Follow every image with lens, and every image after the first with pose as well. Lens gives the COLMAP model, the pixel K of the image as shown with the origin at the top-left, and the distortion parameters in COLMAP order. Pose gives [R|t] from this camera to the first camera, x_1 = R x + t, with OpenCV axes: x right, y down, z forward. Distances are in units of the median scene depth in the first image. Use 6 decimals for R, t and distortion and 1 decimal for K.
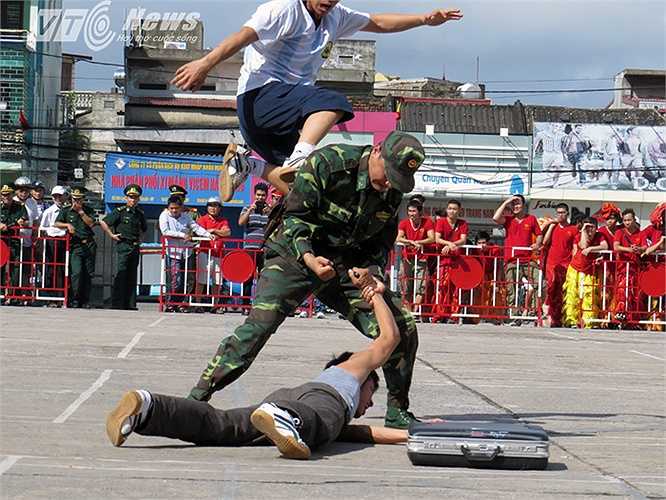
lens RADIAL K [[4264.0, 0, 333.0], [0, 4264.0, 250.0], [0, 0, 1]] dist [0.408762, 24.037323]
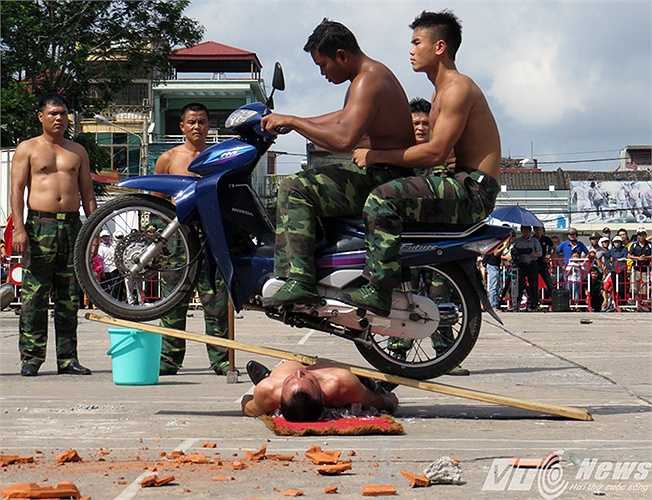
lens RADIAL K [[2140.9, 0, 292.7], [0, 2140.9, 250.0], [0, 0, 1]] dist [0.013488, -1.002003]
pose [[0.997385, -0.035215, -0.063111, -0.005499], [0.034243, 0.999279, -0.016405, 0.004397], [0.063643, 0.014201, 0.997872, 0.216965]]
